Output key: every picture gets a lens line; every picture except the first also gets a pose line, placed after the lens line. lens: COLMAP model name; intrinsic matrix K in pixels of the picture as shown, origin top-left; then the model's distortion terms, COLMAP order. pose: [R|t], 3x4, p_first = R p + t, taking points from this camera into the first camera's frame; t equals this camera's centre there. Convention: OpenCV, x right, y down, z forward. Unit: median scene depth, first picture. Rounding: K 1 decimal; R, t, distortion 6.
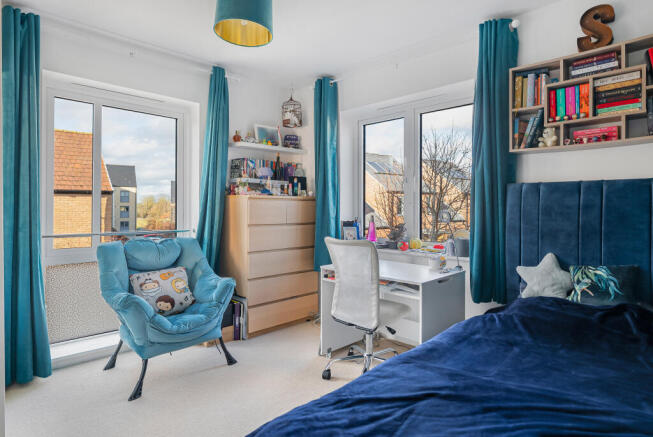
lens RADIAL K [[373.5, 0, 328.6], [0, 373.5, 214.8], [0, 0, 1]] dist [-0.001441, -0.000018]
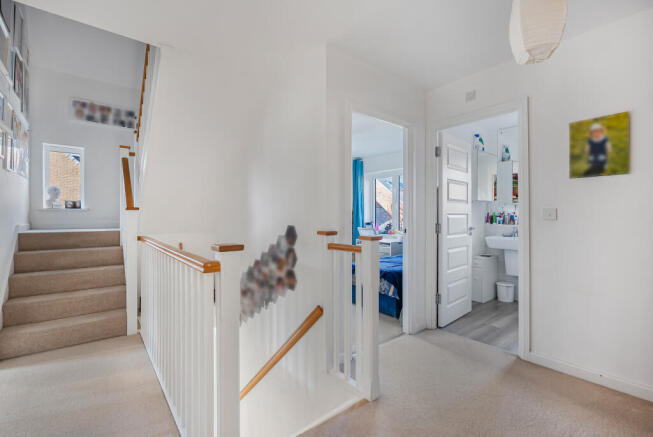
lens RADIAL K [[295.7, 0, 326.4], [0, 295.7, 217.7], [0, 0, 1]] dist [0.000538, 0.000155]
pose [[0.994371, 0.001283, -0.105943, -0.008256], [-0.002322, 0.999950, -0.009692, 0.005829], [0.105925, 0.009884, 0.994325, -0.859687]]
